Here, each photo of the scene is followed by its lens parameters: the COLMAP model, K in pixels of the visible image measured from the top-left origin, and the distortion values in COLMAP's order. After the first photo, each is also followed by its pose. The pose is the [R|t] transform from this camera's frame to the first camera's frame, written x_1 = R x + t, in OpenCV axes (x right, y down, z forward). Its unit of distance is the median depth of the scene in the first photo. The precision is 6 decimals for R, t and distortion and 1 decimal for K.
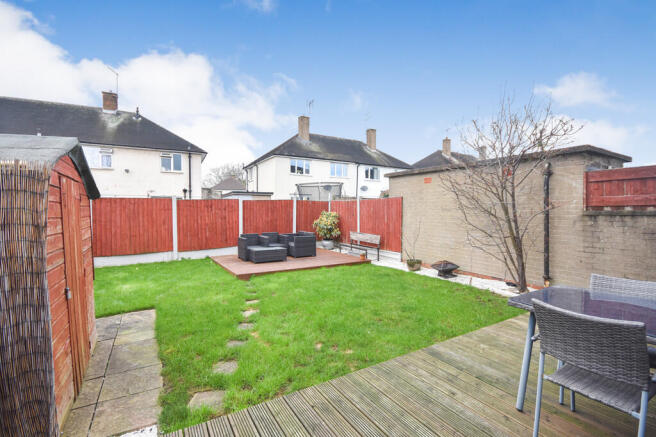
lens RADIAL K [[298.0, 0, 332.4], [0, 298.0, 216.9], [0, 0, 1]] dist [-0.003161, -0.007540]
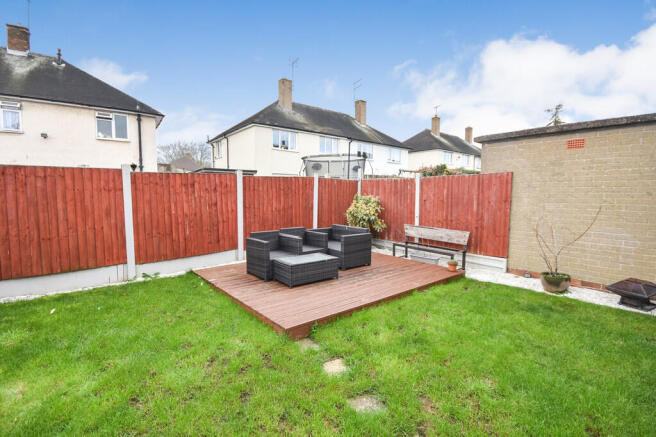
lens RADIAL K [[298.0, 0, 327.7], [0, 298.0, 217.6], [0, 0, 1]] dist [-0.003161, -0.007540]
pose [[0.991070, -0.004894, 0.133256, -0.204450], [-0.002251, 0.998570, 0.053416, -0.002552], [-0.133327, -0.053239, 0.989641, 0.349476]]
